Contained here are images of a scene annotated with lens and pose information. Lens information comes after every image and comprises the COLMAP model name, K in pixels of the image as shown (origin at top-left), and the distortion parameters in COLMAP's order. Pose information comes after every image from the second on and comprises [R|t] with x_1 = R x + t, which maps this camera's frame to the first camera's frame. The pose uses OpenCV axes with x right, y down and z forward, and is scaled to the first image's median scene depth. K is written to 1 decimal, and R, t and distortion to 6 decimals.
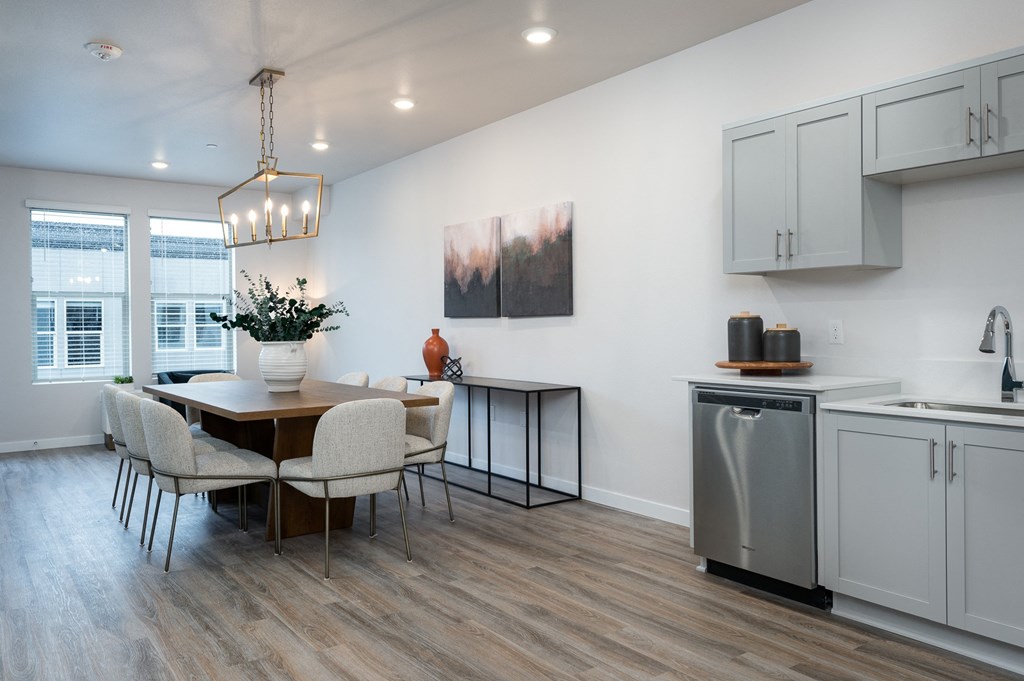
lens RADIAL K [[773.7, 0, 516.0], [0, 773.7, 329.9], [0, 0, 1]] dist [-0.004032, 0.001707]
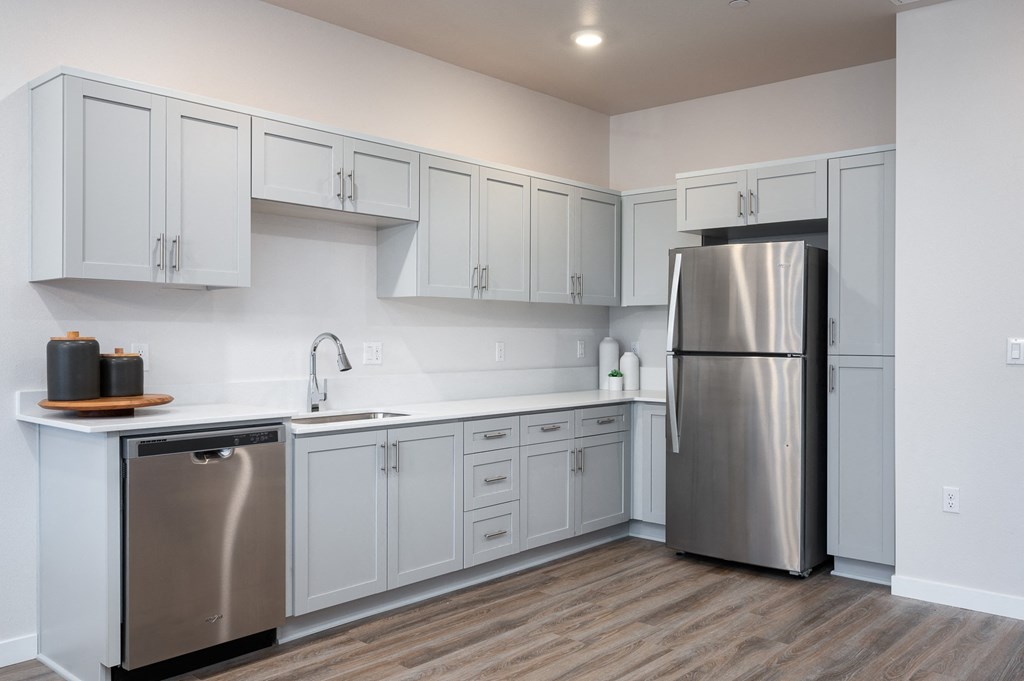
lens RADIAL K [[861.6, 0, 517.1], [0, 861.6, 340.3], [0, 0, 1]] dist [0.004924, -0.009027]
pose [[-0.223321, 0.001643, 0.974744, -0.721549], [0.005206, 0.999986, -0.000493, -0.015499], [-0.974731, 0.004964, -0.223326, 0.948884]]
